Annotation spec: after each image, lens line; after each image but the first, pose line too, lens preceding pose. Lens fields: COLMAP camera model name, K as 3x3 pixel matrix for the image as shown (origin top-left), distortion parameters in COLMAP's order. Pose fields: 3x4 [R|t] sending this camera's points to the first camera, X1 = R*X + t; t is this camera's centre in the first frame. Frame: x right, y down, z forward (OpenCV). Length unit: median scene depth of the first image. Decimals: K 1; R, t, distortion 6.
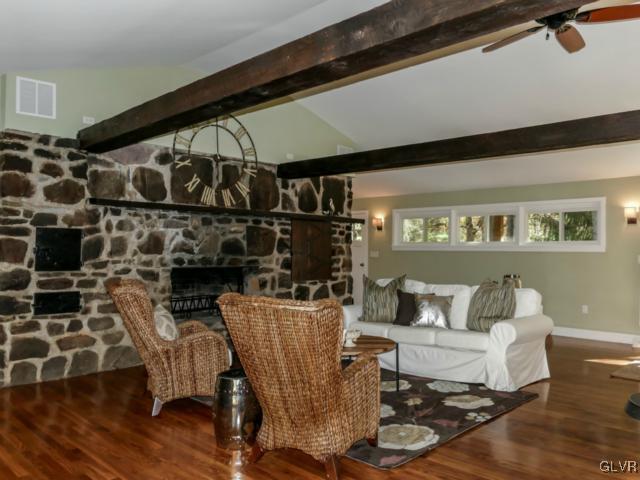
lens RADIAL K [[528.7, 0, 320.0], [0, 528.7, 240.0], [0, 0, 1]] dist [-0.008346, -0.002931]
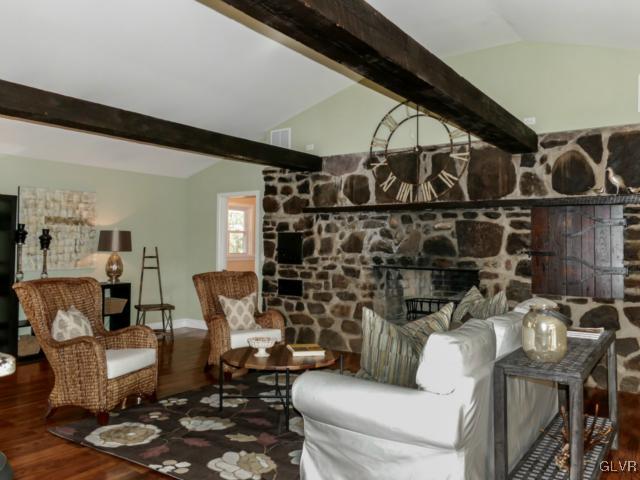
lens RADIAL K [[528.7, 0, 320.0], [0, 528.7, 240.0], [0, 0, 1]] dist [-0.008346, -0.002931]
pose [[0.173827, -0.010554, -0.984720, 0.755544], [0.017545, 0.999817, -0.007619, 0.007119], [0.984620, -0.015953, 0.173980, 0.739524]]
